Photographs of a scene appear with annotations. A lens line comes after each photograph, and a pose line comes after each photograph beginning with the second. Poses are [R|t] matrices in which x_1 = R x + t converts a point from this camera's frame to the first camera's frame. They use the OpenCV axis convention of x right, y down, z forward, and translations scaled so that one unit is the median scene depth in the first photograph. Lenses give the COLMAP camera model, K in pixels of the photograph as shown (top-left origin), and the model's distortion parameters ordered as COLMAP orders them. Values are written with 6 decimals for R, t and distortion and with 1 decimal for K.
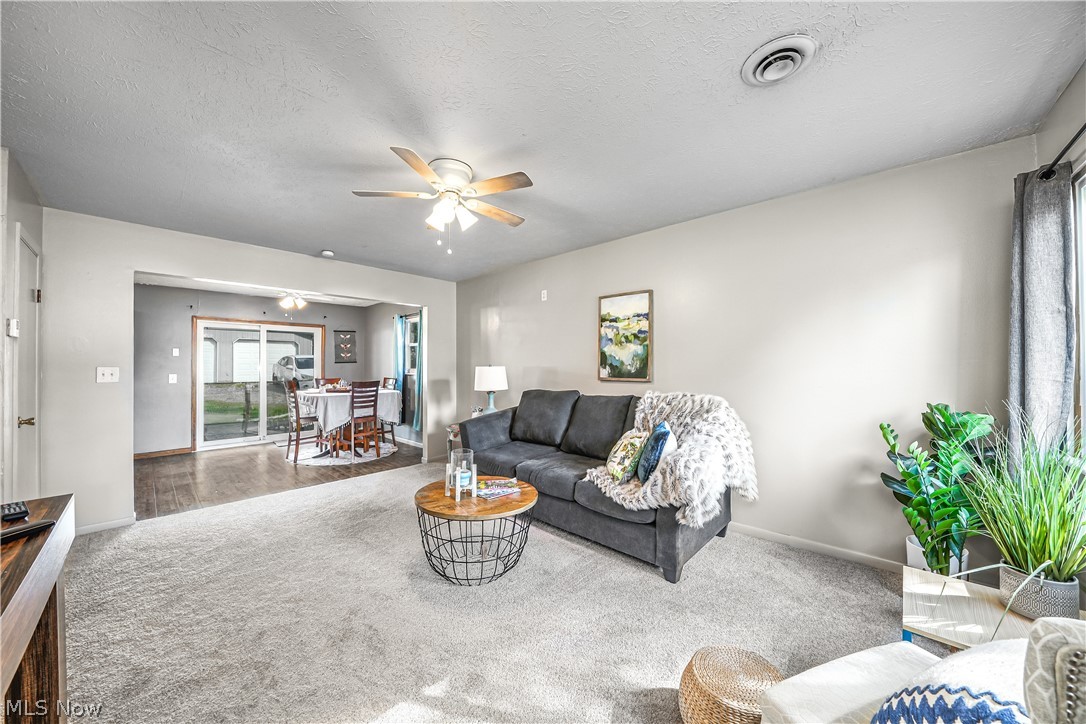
lens RADIAL K [[368.2, 0, 538.9], [0, 368.2, 366.5], [0, 0, 1]] dist [-0.013041, 0.000241]
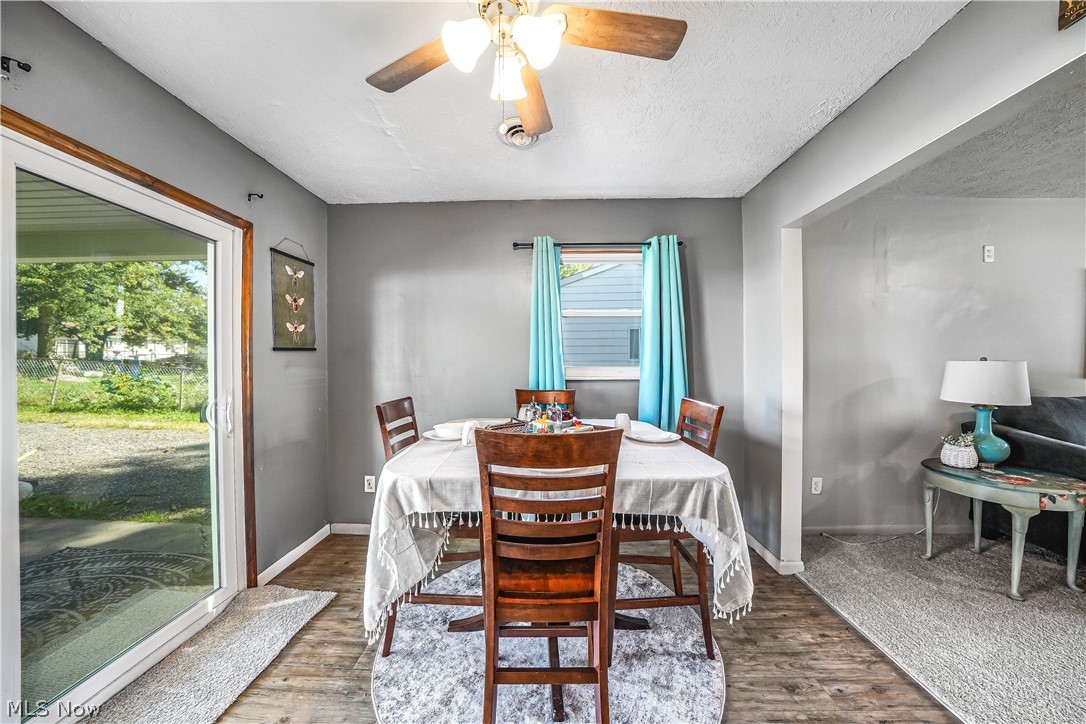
lens RADIAL K [[368.2, 0, 543.9], [0, 368.2, 371.4], [0, 0, 1]] dist [-0.013041, 0.000241]
pose [[0.748807, -0.006317, 0.662758, -0.787175], [0.001379, 0.999967, 0.007973, 0.009159], [-0.662786, -0.005057, 0.748791, 0.809004]]
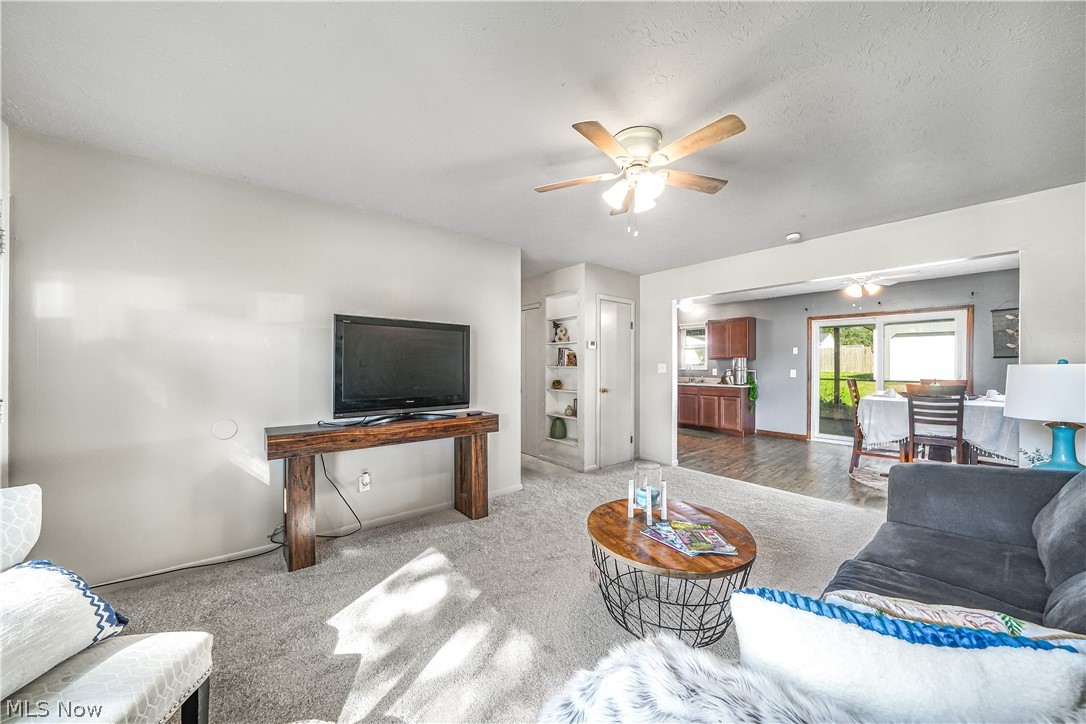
lens RADIAL K [[368.2, 0, 554.0], [0, 368.2, 362.4], [0, 0, 1]] dist [-0.013041, 0.000241]
pose [[-0.131317, -0.002770, -0.991337, 0.275586], [0.001495, 0.999994, -0.002993, 0.000164], [0.991339, -0.001875, -0.131312, 0.381563]]
